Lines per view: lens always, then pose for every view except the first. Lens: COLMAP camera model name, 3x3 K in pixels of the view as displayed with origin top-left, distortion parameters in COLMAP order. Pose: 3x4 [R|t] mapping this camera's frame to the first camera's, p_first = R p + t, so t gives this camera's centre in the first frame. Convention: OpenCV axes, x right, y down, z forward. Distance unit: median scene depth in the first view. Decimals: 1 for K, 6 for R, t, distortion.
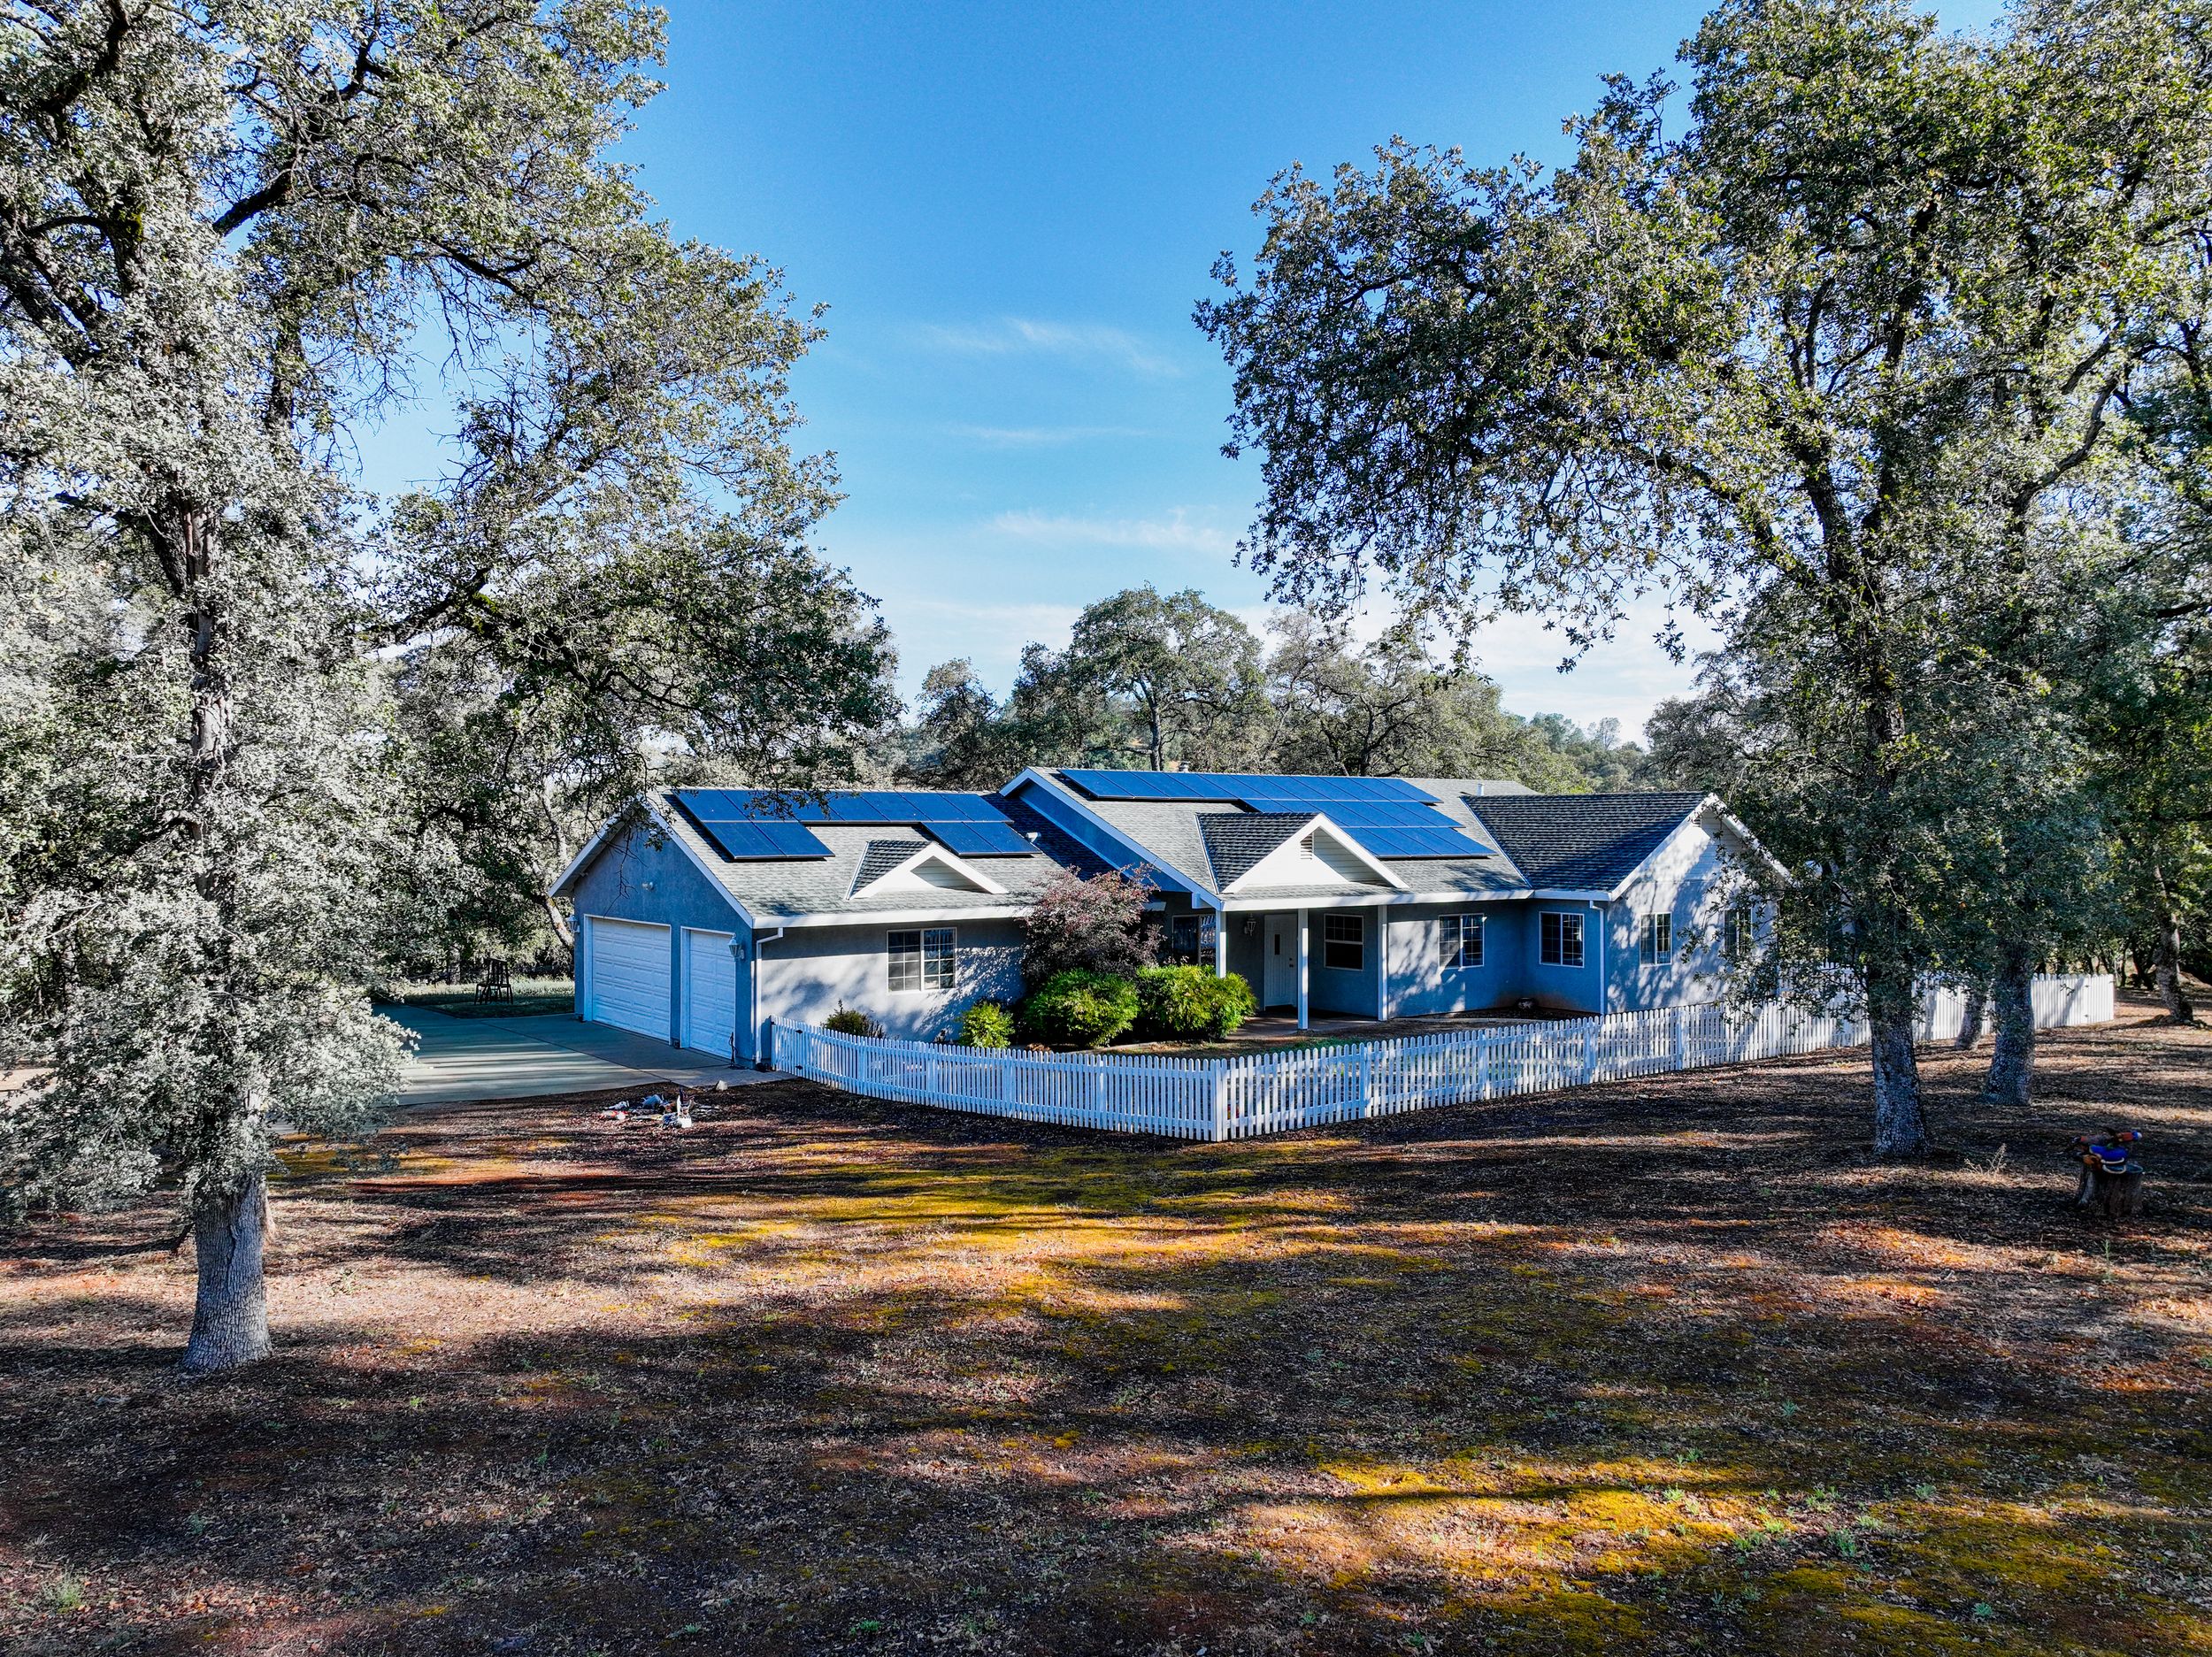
lens RADIAL K [[1538.2, 0, 1104.0], [0, 1538.2, 824.7], [0, 0, 1]] dist [0.000724, -0.001972]
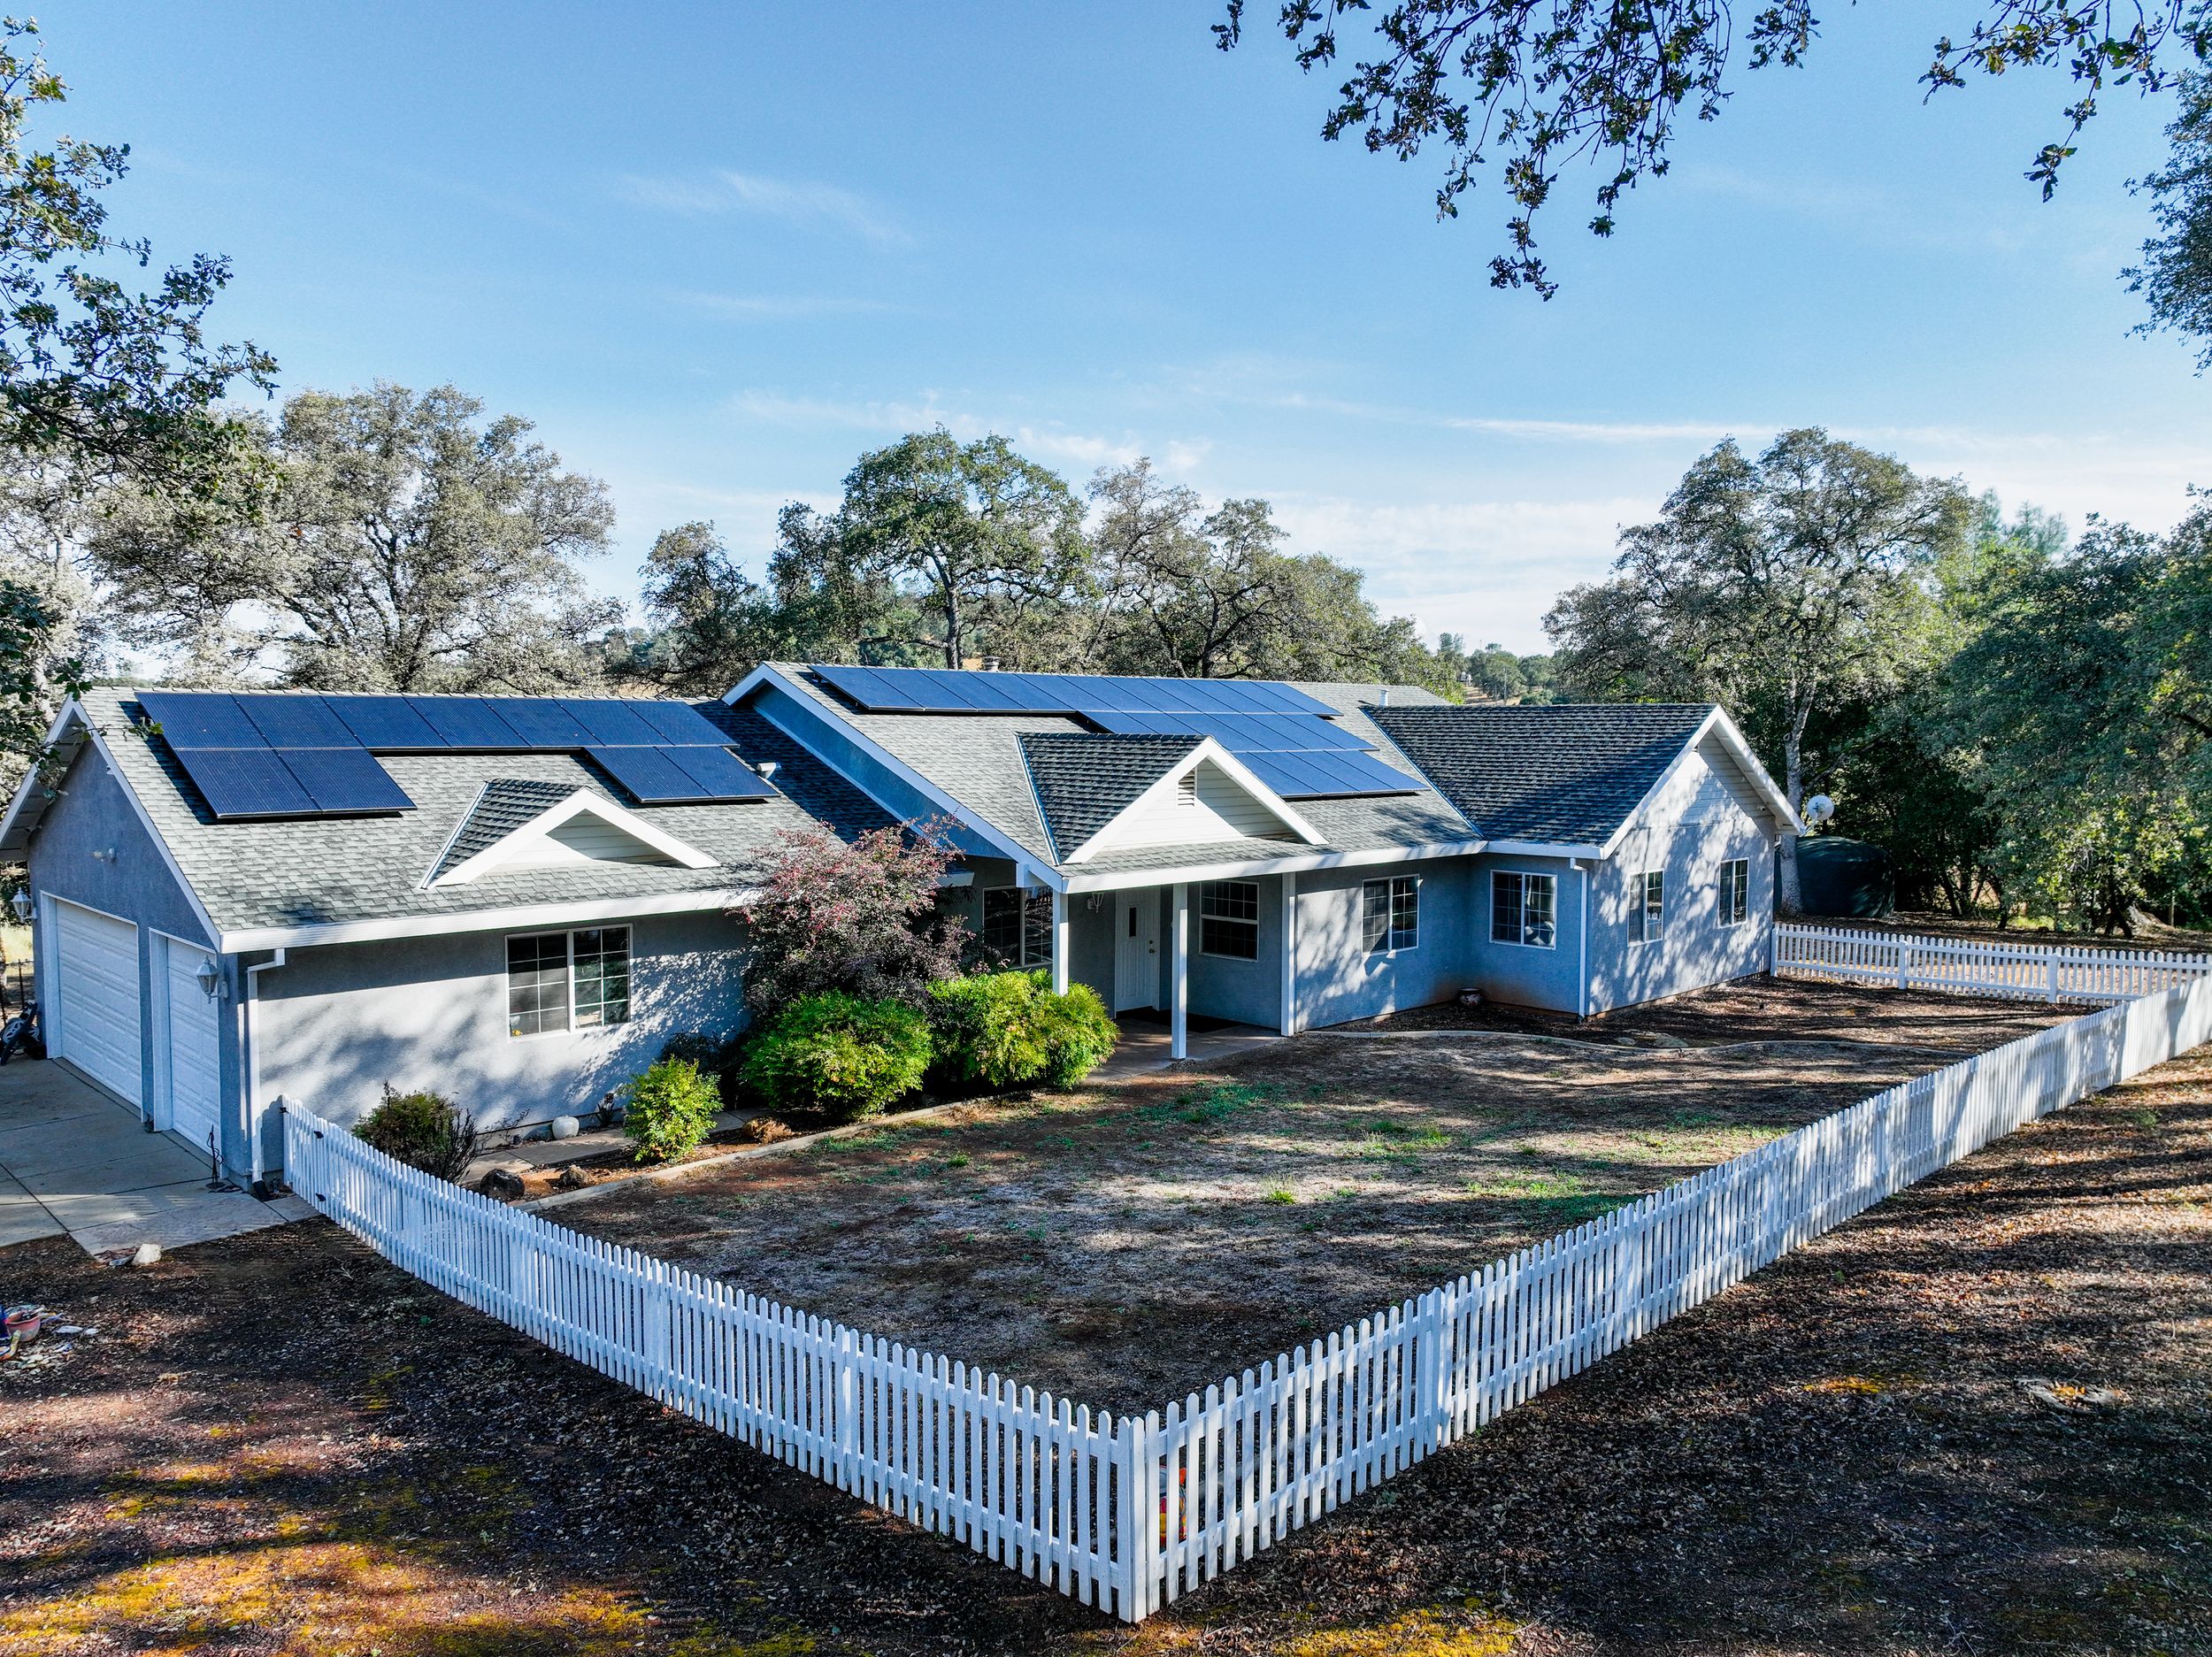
lens RADIAL K [[1538.2, 0, 1093.9], [0, 1538.2, 850.6], [0, 0, 1]] dist [0.000724, -0.001972]
pose [[0.991826, -0.005885, 0.127458, 0.007299], [-0.004612, 0.996630, 0.081900, -0.011670], [-0.127511, -0.081818, 0.988457, 0.329252]]
